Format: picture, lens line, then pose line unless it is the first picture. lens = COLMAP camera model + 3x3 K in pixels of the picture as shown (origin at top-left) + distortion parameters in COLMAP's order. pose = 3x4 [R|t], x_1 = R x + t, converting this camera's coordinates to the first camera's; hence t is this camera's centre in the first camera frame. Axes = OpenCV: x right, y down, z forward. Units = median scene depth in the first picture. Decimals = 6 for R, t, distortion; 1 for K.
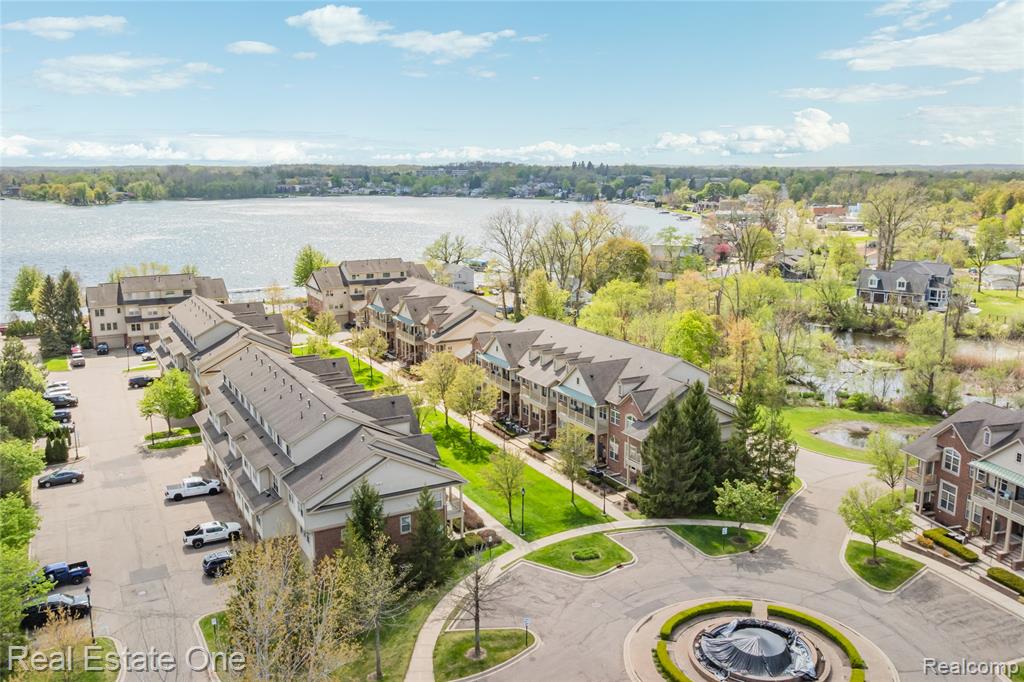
lens RADIAL K [[853.9, 0, 517.8], [0, 853.9, 327.8], [0, 0, 1]] dist [-0.001320, -0.069389]
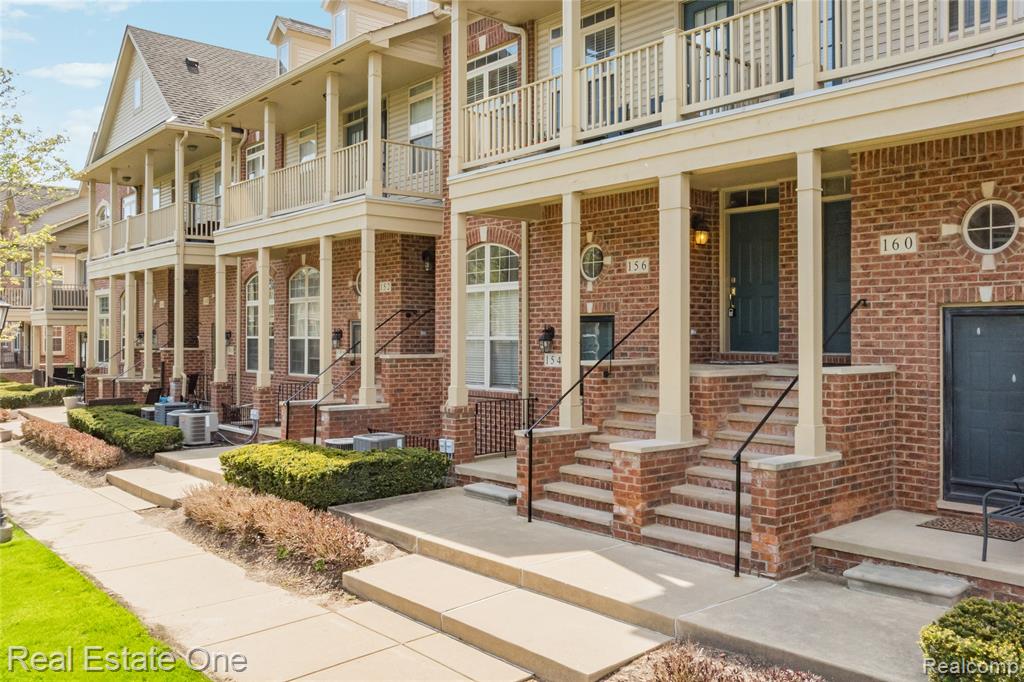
lens RADIAL K [[853.9, 0, 517.8], [0, 853.9, 327.8], [0, 0, 1]] dist [-0.001320, -0.069389]
pose [[0.977465, 0.003640, 0.211064, 0.028713], [0.037530, 0.980927, -0.190721, 0.145337], [-0.207733, 0.194344, 0.958685, 0.886469]]
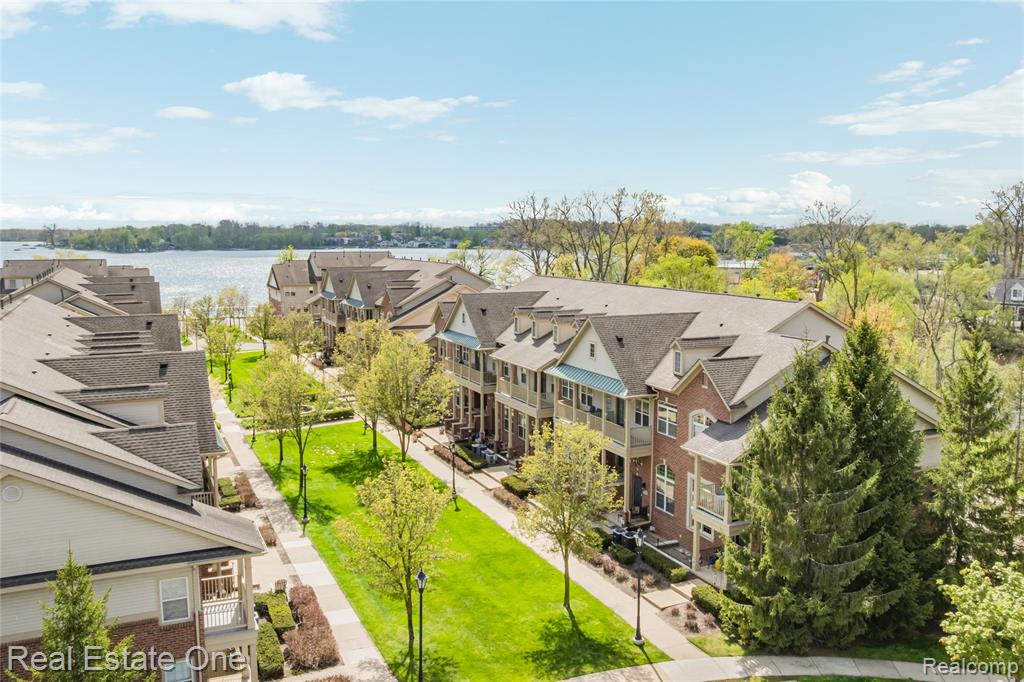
lens RADIAL K [[853.9, 0, 517.8], [0, 853.9, 327.8], [0, 0, 1]] dist [-0.001320, -0.069389]
pose [[0.997675, 0.010340, -0.067361, 0.058205], [-0.015513, 0.996931, -0.076738, 0.084654], [0.066361, 0.077605, 0.994773, 0.483107]]
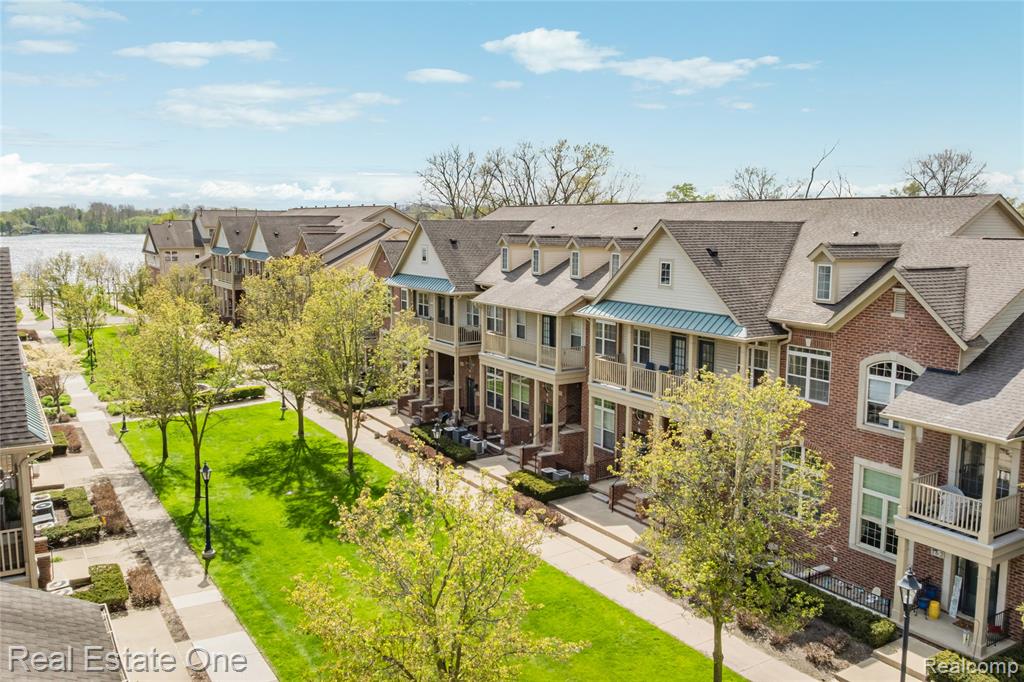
lens RADIAL K [[853.9, 0, 517.8], [0, 853.9, 327.8], [0, 0, 1]] dist [-0.001320, -0.069389]
pose [[0.998221, -0.000553, 0.059615, -0.004062], [0.004432, 0.997879, -0.064942, 0.099316], [-0.059453, 0.065091, 0.996107, 0.659679]]
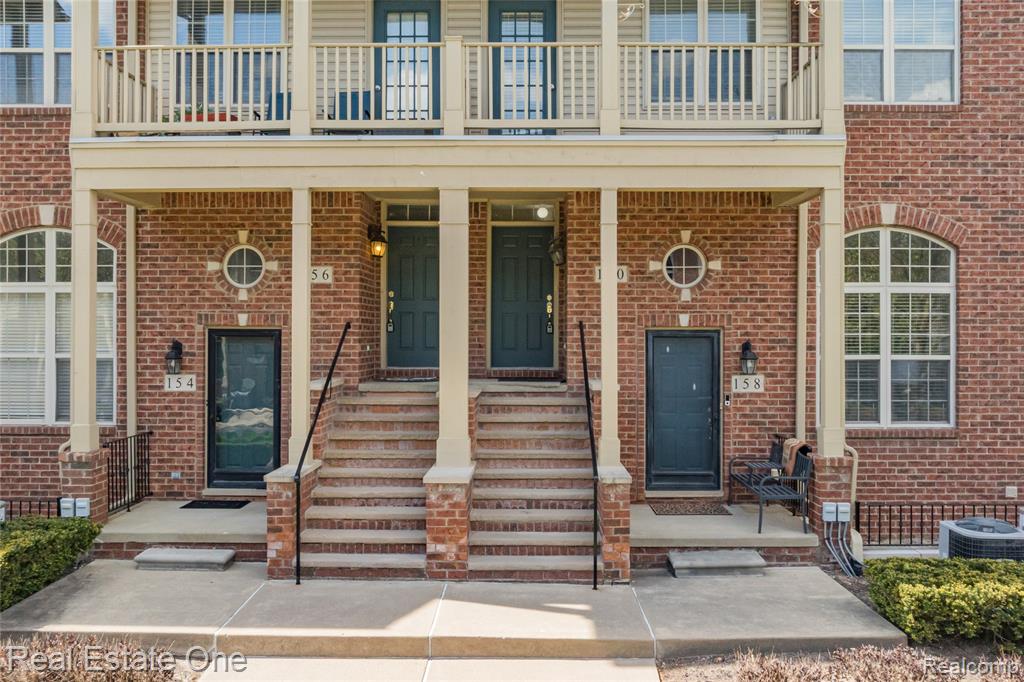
lens RADIAL K [[853.9, 0, 517.8], [0, 853.9, 327.8], [0, 0, 1]] dist [-0.001320, -0.069389]
pose [[0.490553, 0.008168, 0.871373, -0.010735], [0.159302, 0.982265, -0.098888, 0.135710], [-0.856727, 0.187321, 0.480552, 0.924389]]
